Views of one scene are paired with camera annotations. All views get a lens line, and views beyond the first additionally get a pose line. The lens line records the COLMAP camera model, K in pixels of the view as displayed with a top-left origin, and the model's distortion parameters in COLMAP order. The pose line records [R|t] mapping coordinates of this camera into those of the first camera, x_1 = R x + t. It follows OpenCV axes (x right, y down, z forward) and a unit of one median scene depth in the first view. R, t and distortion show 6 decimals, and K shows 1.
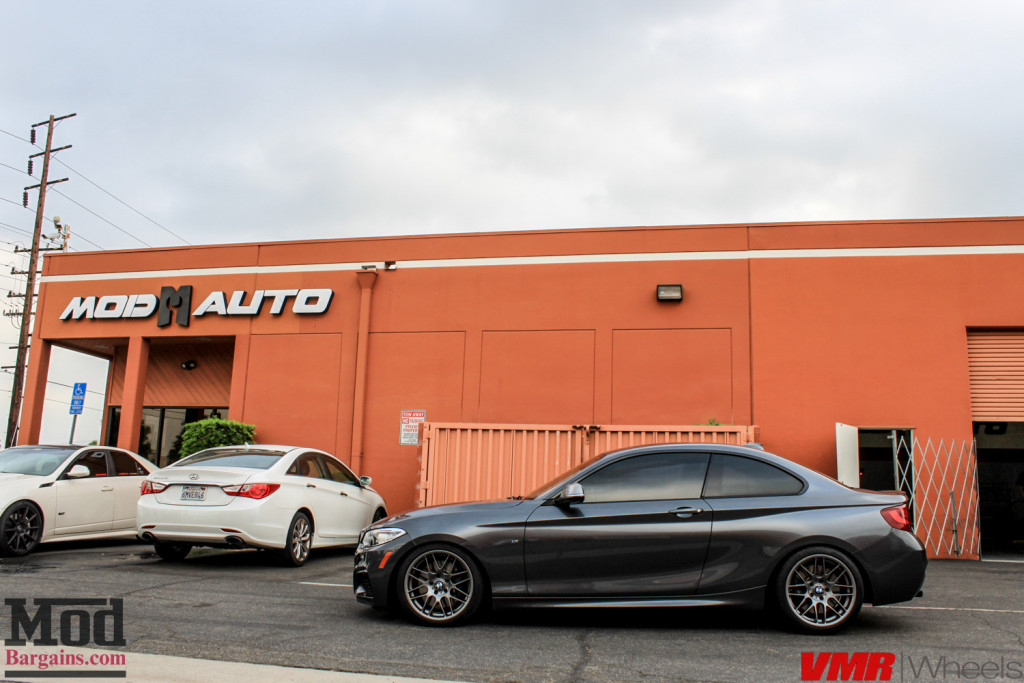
lens RADIAL K [[848.8, 0, 482.3], [0, 848.8, 342.8], [0, 0, 1]] dist [-0.100140, 0.005085]
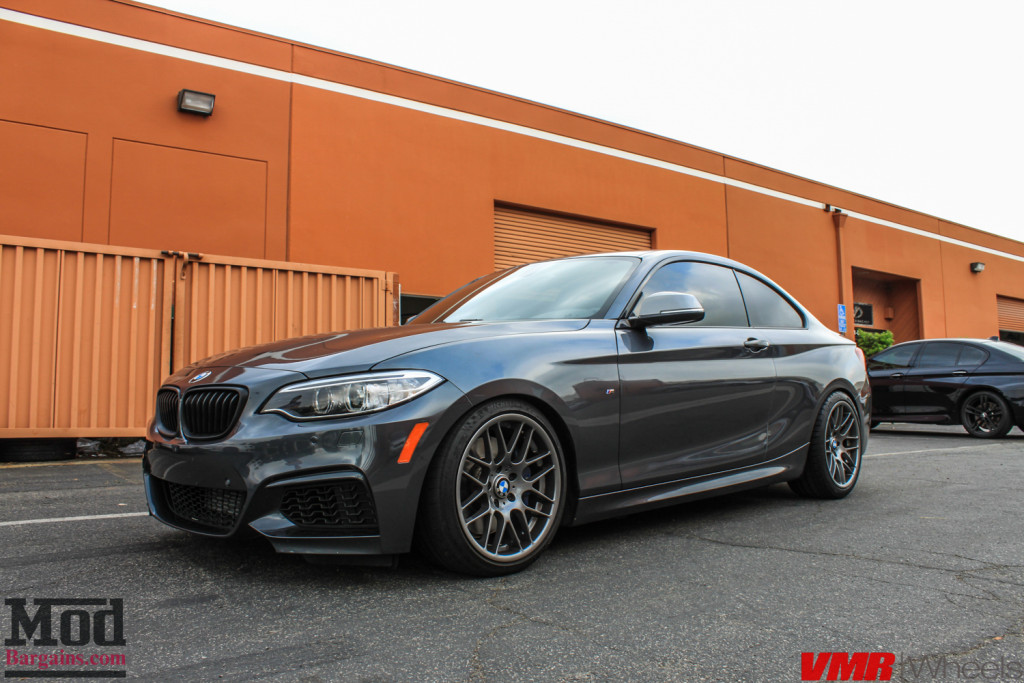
lens RADIAL K [[848.8, 0, 482.3], [0, 848.8, 342.8], [0, 0, 1]] dist [-0.100140, 0.005085]
pose [[0.657373, 0.022625, 0.753226, -0.171617], [-0.117666, 0.990371, 0.072944, 0.071203], [-0.744322, -0.136580, 0.653705, 0.289712]]
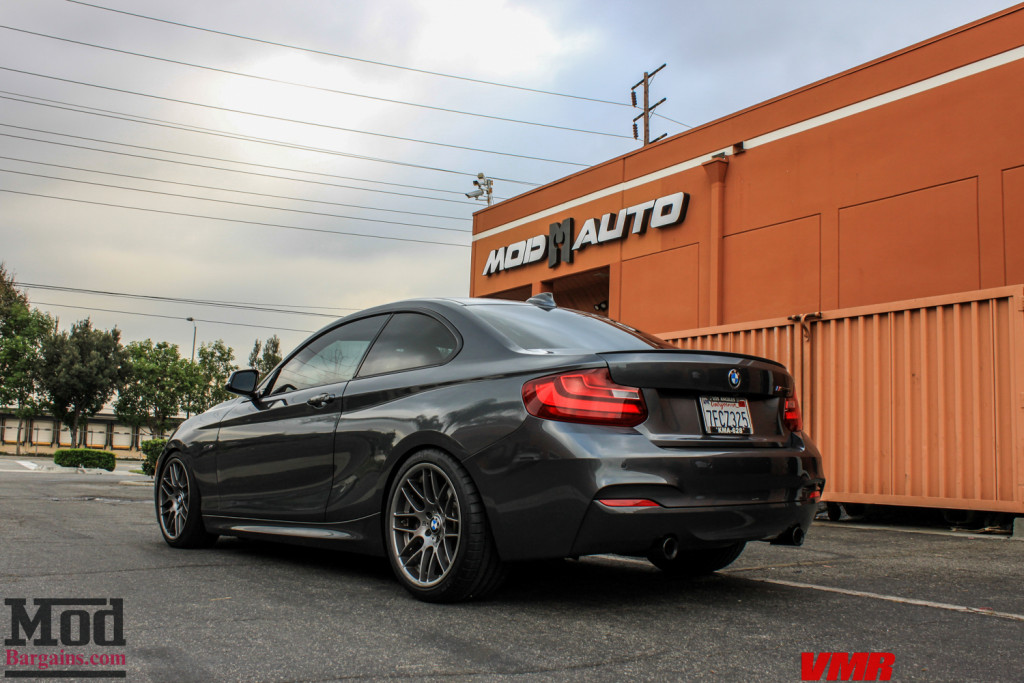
lens RADIAL K [[965.1, 0, 511.8], [0, 965.1, 329.1], [0, 0, 1]] dist [-0.106325, 0.002978]
pose [[0.735874, -0.100813, -0.669572, 0.356962], [0.123974, 0.992198, -0.013139, 0.069702], [0.665673, -0.073341, 0.742631, 0.213583]]
